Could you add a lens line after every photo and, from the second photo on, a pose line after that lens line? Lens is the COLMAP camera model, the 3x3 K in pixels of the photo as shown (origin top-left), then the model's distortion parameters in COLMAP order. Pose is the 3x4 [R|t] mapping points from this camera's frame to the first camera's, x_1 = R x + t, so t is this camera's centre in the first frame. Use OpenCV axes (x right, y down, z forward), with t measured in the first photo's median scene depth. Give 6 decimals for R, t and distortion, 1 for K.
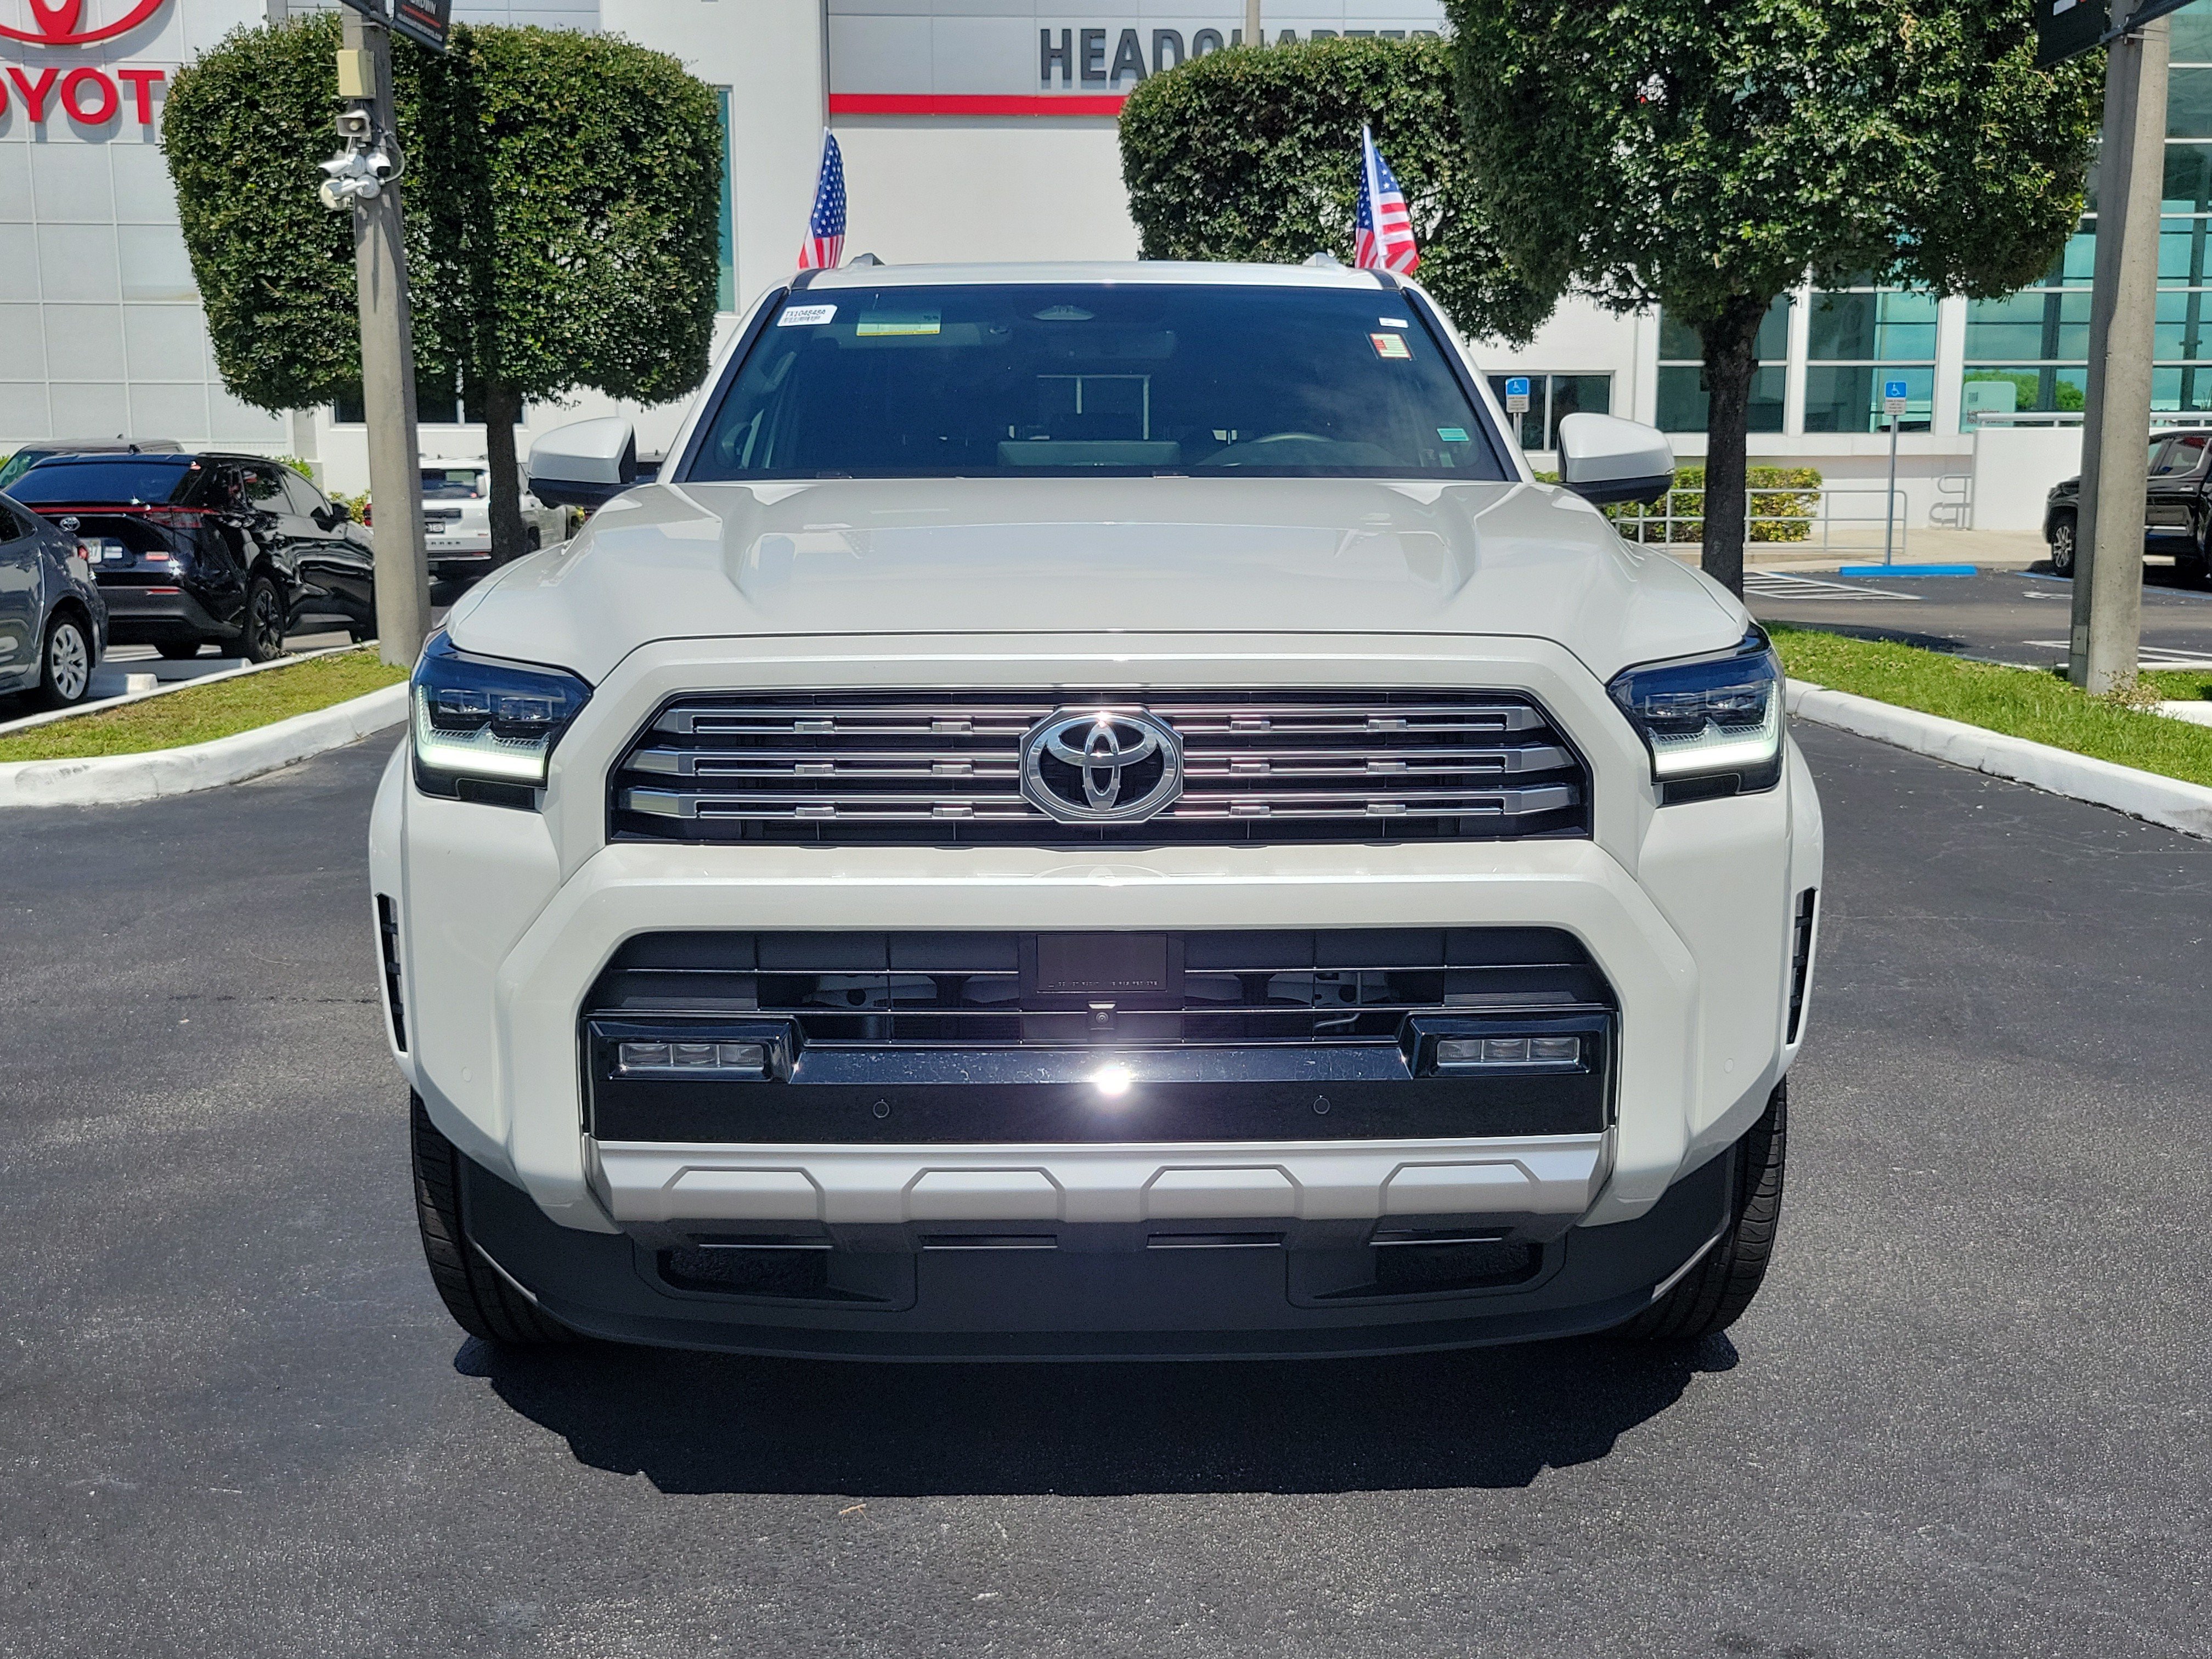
lens RADIAL K [[2158.4, 0, 1128.3], [0, 2158.4, 815.2], [0, 0, 1]] dist [0.031947, 0.000000]
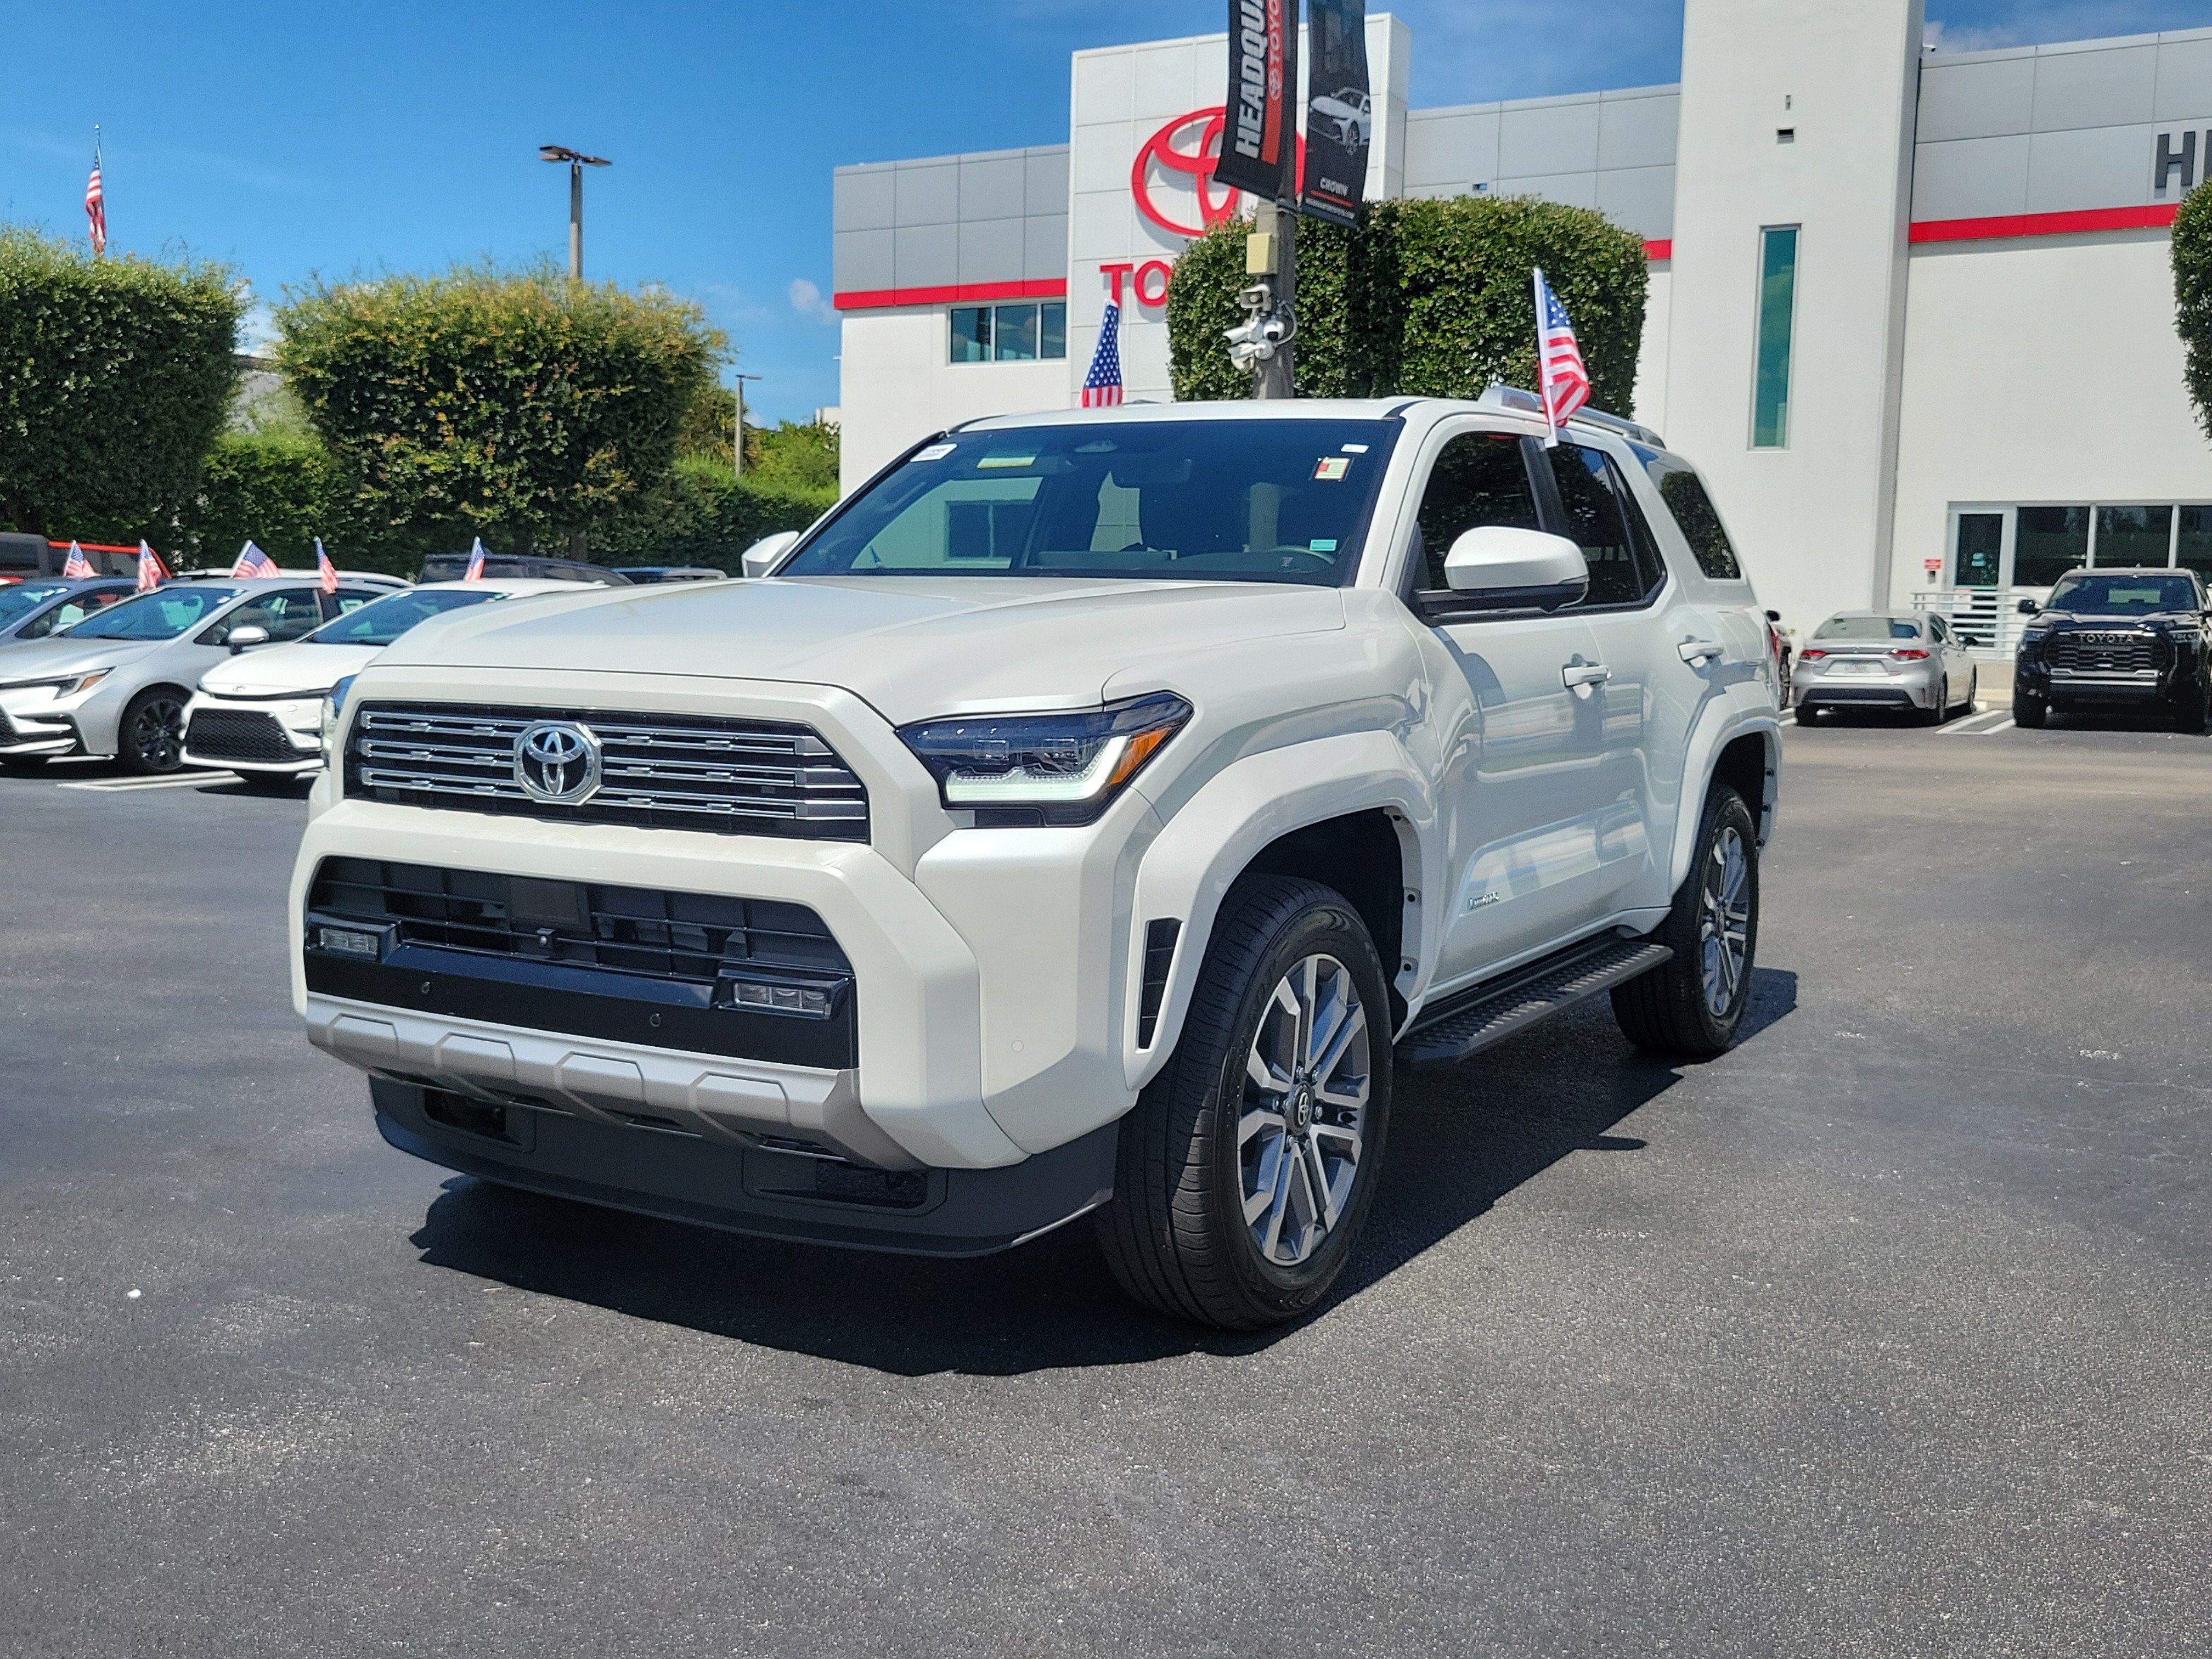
lens RADIAL K [[2158.4, 0, 1101.0], [0, 2158.4, 823.3], [0, 0, 1]] dist [0.031947, 0.000000]
pose [[0.854563, 0.068341, -0.514831, 0.189694], [-0.098281, 0.994673, -0.031099, 0.004744], [0.509963, 0.077174, 0.856727, -0.006319]]
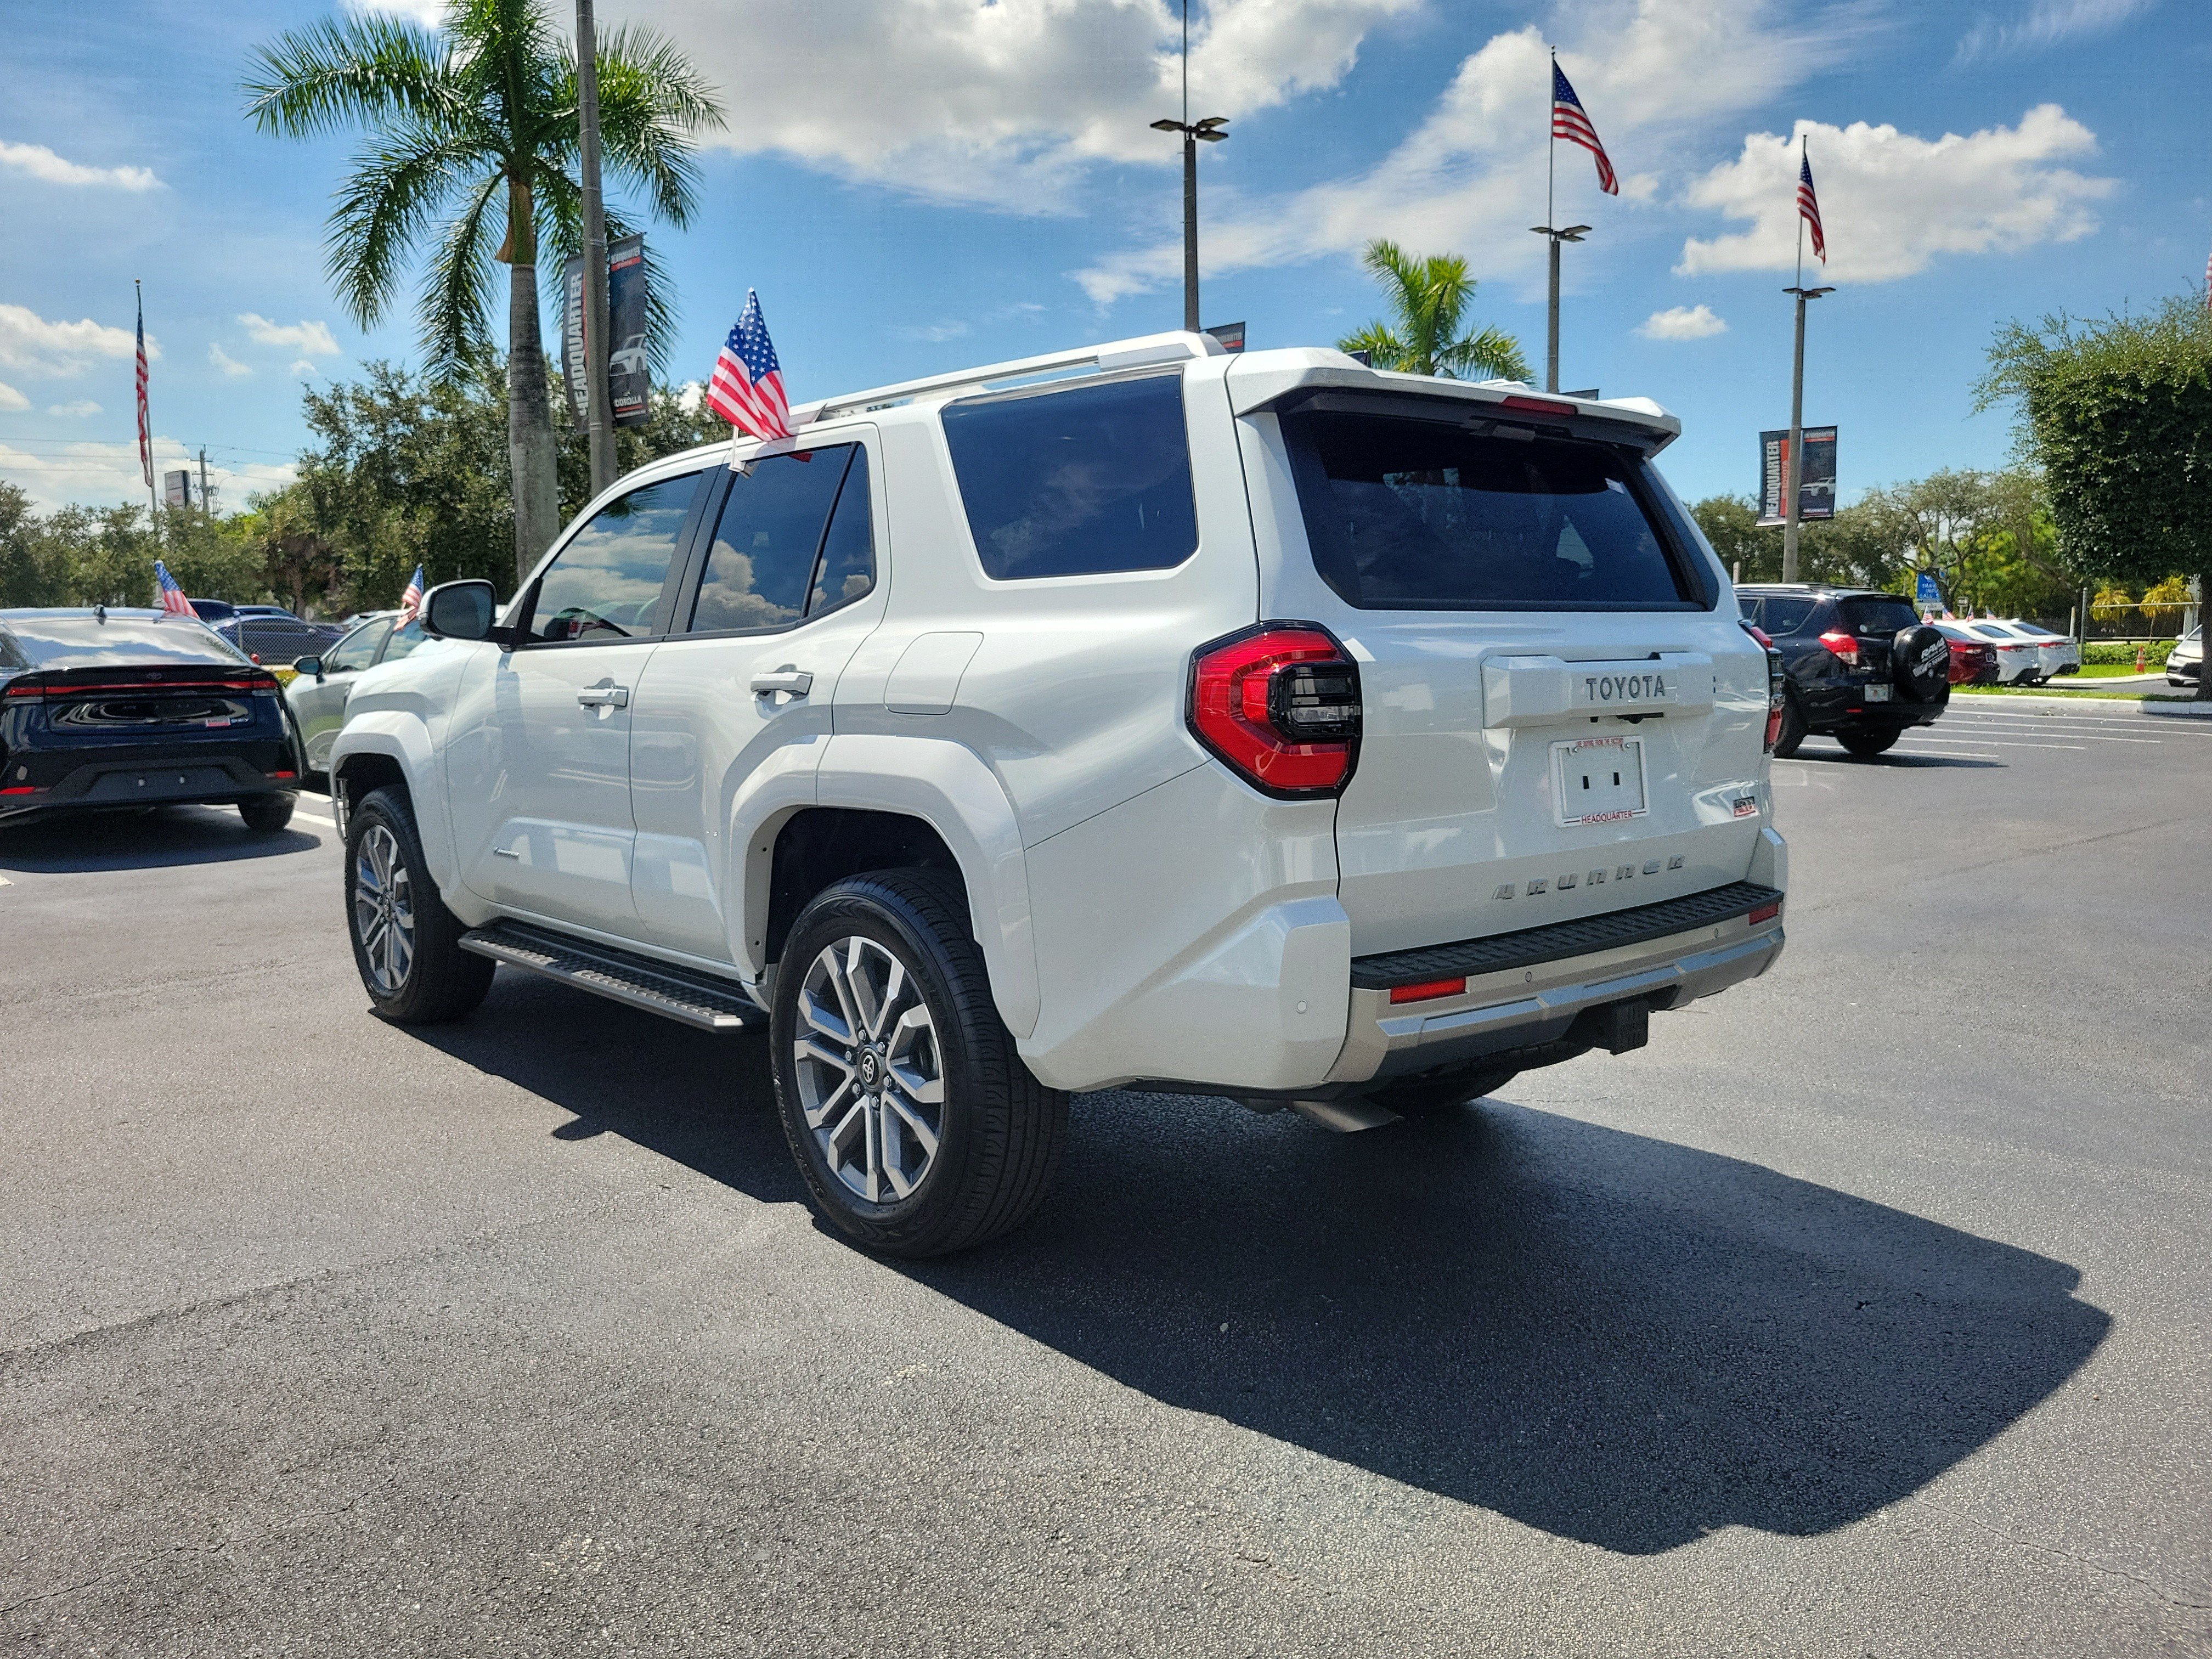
lens RADIAL K [[1673.4, 0, 1085.9], [0, 1673.4, 812.2], [0, 0, 1]] dist [0.043223, -0.033918]
pose [[-0.764827, 0.074930, -0.639864, 0.201349], [-0.089768, 0.971129, 0.221022, -0.101225], [0.637951, 0.226483, -0.736019, 0.673227]]
